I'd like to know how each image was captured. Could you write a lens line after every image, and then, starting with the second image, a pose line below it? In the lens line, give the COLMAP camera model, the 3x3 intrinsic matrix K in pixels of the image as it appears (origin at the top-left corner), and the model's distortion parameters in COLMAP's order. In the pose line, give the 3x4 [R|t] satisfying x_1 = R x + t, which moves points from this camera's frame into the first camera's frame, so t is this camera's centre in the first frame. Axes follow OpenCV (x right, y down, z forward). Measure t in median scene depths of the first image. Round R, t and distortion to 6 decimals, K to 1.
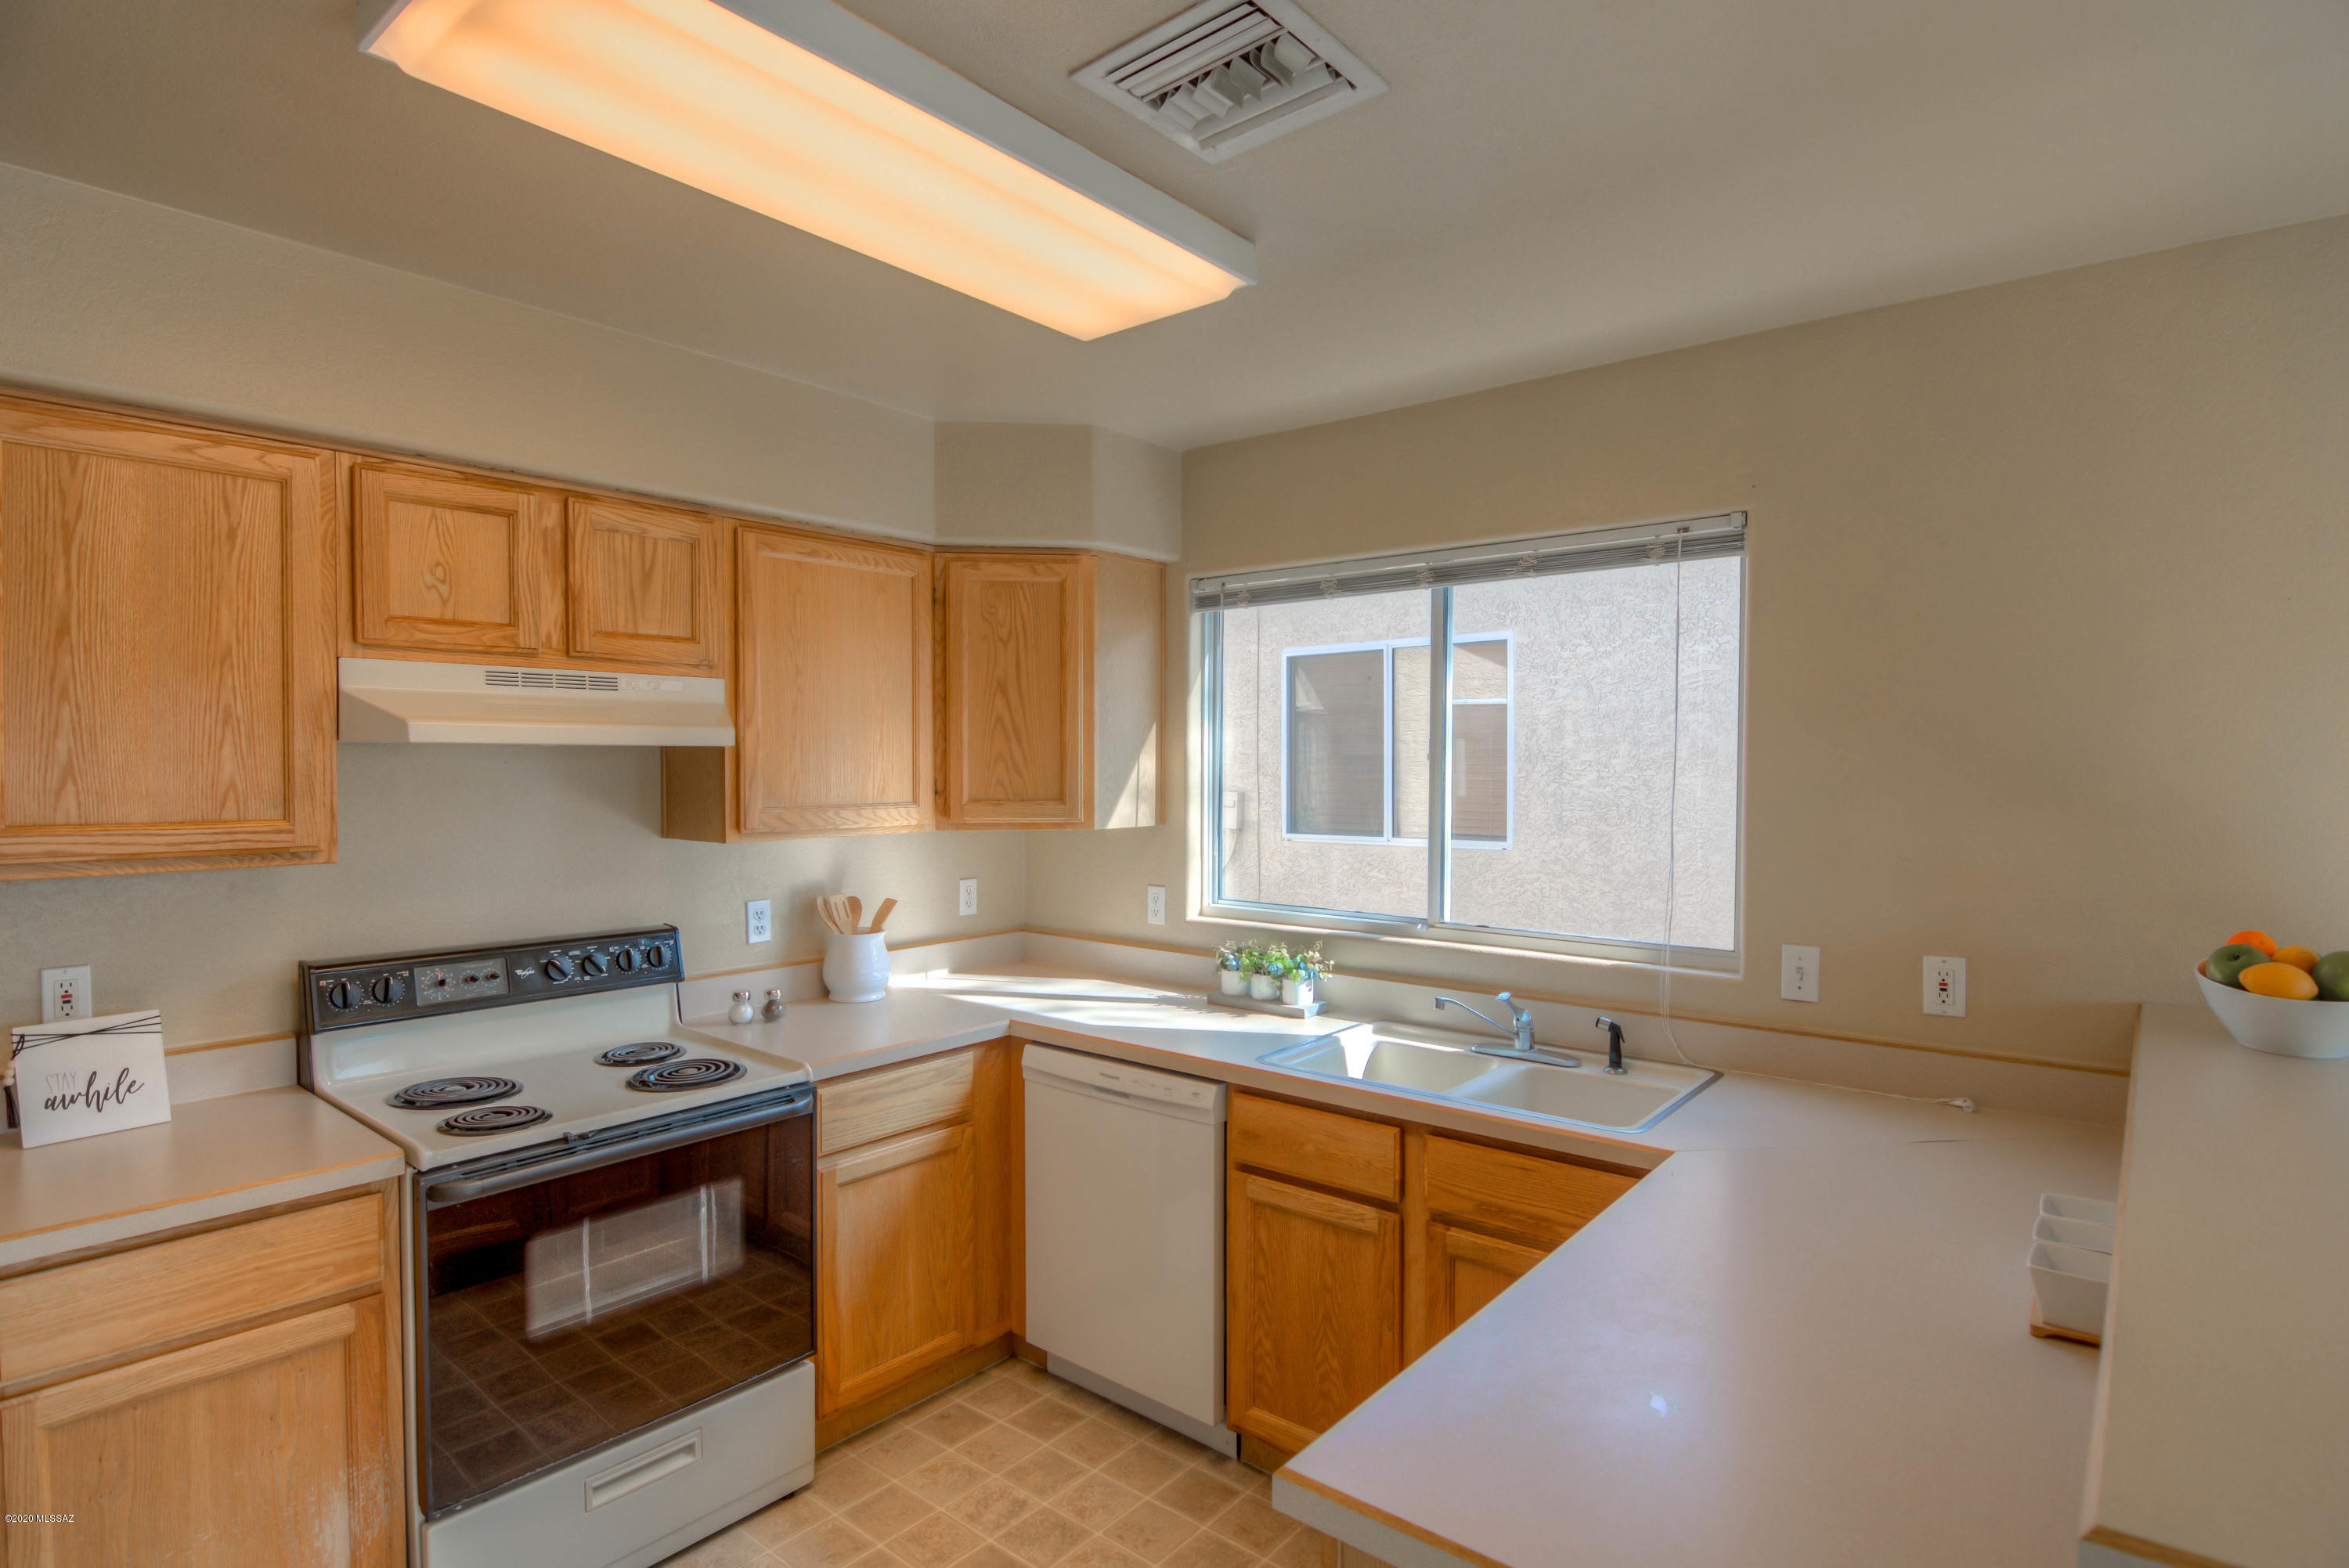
lens RADIAL K [[1188.5, 0, 1121.8], [0, 1188.5, 792.9], [0, 0, 1]] dist [-0.003569, -0.014493]
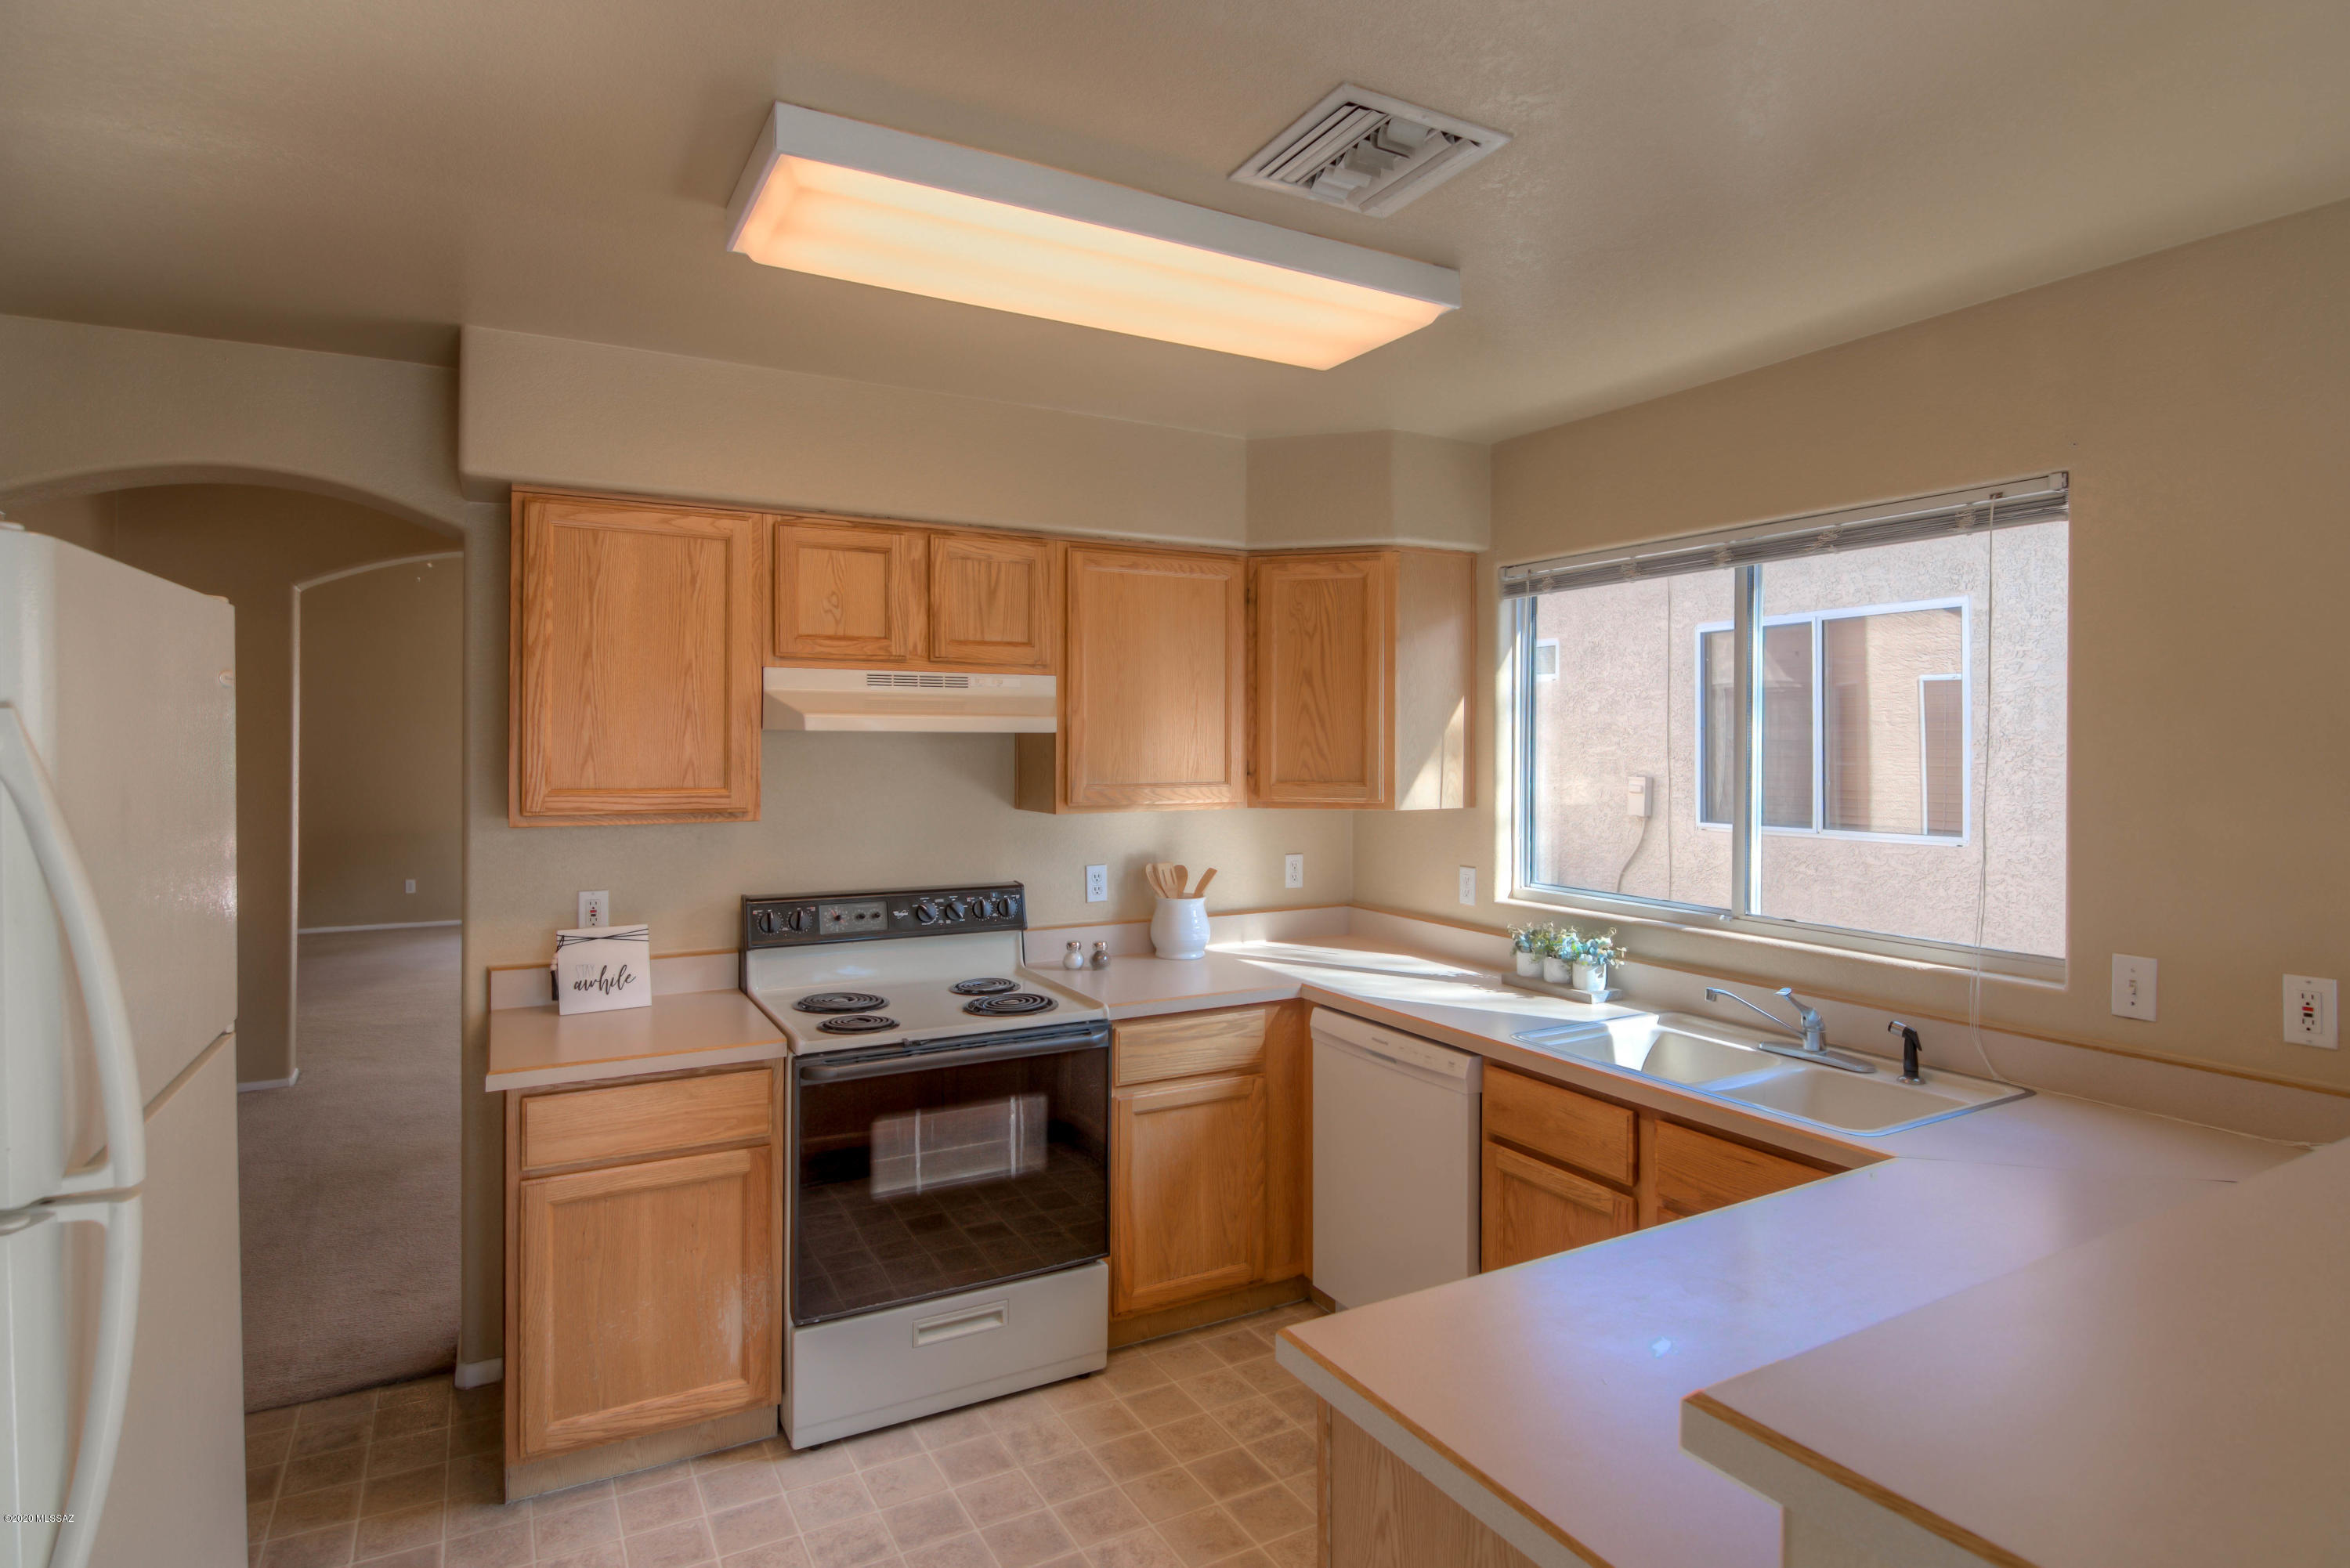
lens RADIAL K [[1198.0, 0, 1147.5], [0, 1198.0, 746.6], [0, 0, 1]] dist [0.002401, -0.015759]
pose [[0.935095, 0.002435, -0.354390, 0.186866], [-0.010830, 0.999706, -0.021707, -0.000231], [0.354232, 0.024136, 0.934846, -0.091383]]
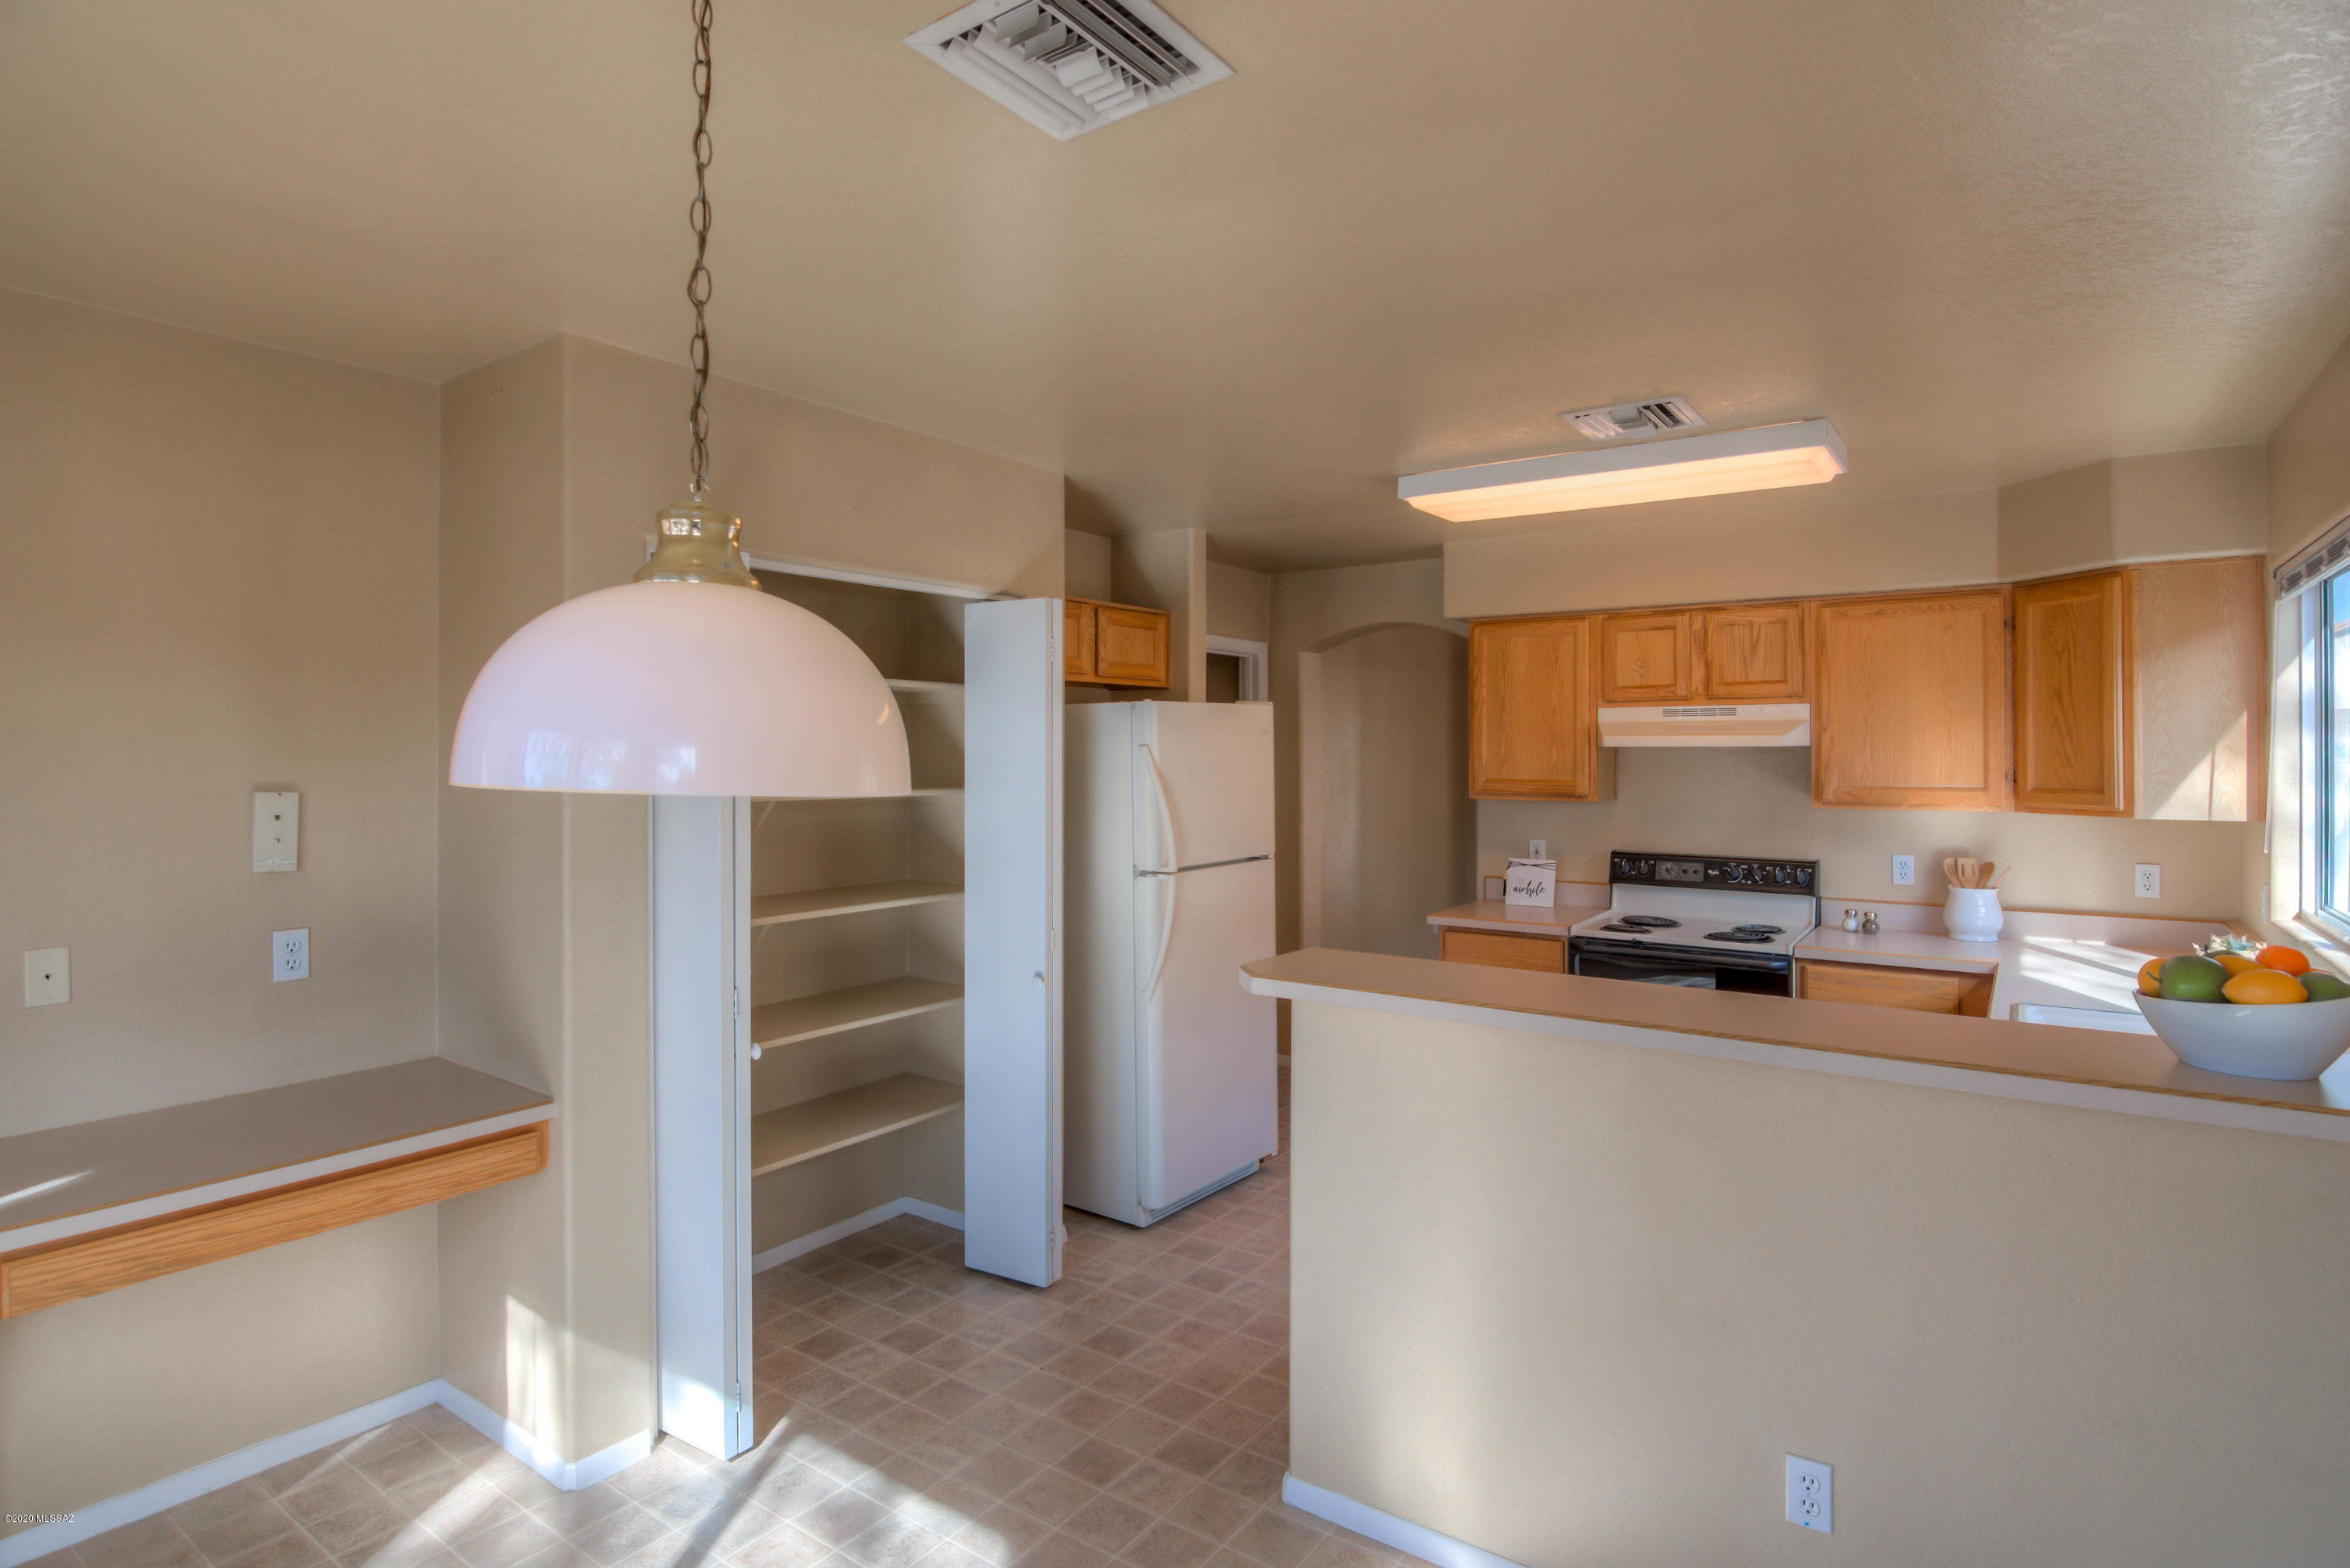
lens RADIAL K [[1209.3, 0, 1180.2], [0, 1209.3, 749.5], [0, 0, 1]] dist [-0.028507, -0.001405]
pose [[0.080582, -0.000729, -0.996748, 1.256468], [-0.024405, 0.999698, -0.002704, -0.010834], [0.996449, 0.024544, 0.080540, 0.042704]]
